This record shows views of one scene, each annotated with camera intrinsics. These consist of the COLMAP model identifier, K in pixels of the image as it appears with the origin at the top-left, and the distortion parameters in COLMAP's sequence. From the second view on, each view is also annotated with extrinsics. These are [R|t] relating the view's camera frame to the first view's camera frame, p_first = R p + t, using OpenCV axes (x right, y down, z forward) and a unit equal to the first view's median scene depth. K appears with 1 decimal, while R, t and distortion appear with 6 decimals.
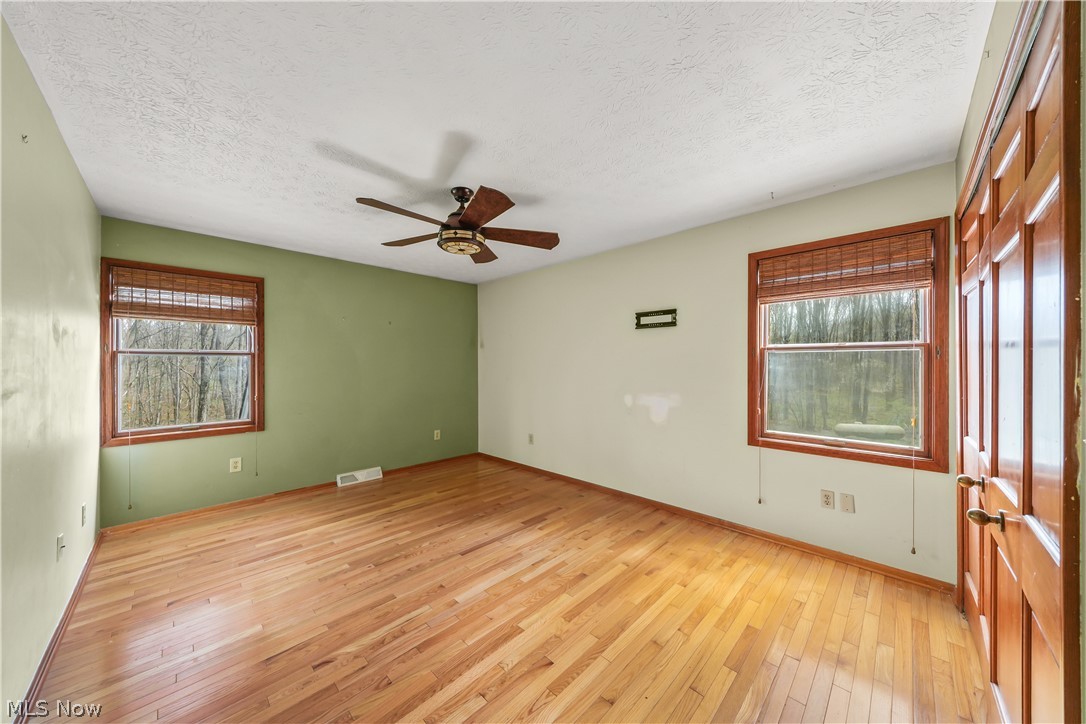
lens RADIAL K [[372.2, 0, 543.0], [0, 372.2, 362.0], [0, 0, 1]] dist [0.001055, 0.000090]
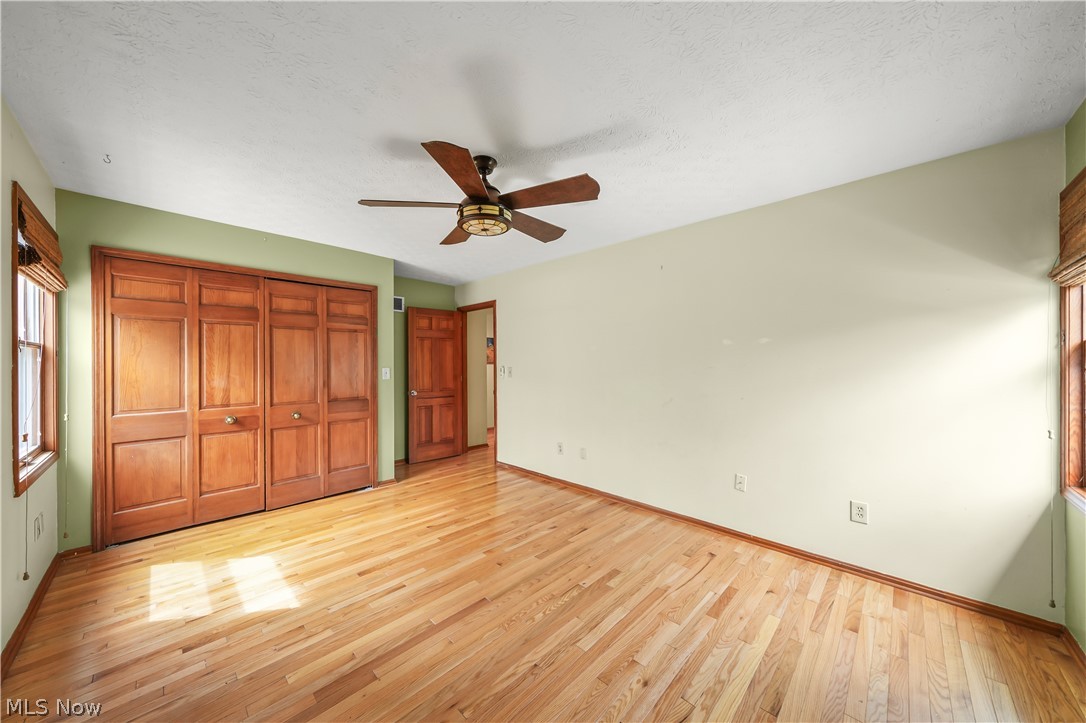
lens RADIAL K [[372.2, 0, 543.0], [0, 372.2, 361.5], [0, 0, 1]] dist [0.001055, 0.000090]
pose [[-0.999907, 0.001434, -0.013597, -0.331087], [0.001534, 0.999972, -0.007318, 0.008706], [0.013586, -0.007338, -0.999881, 1.804284]]
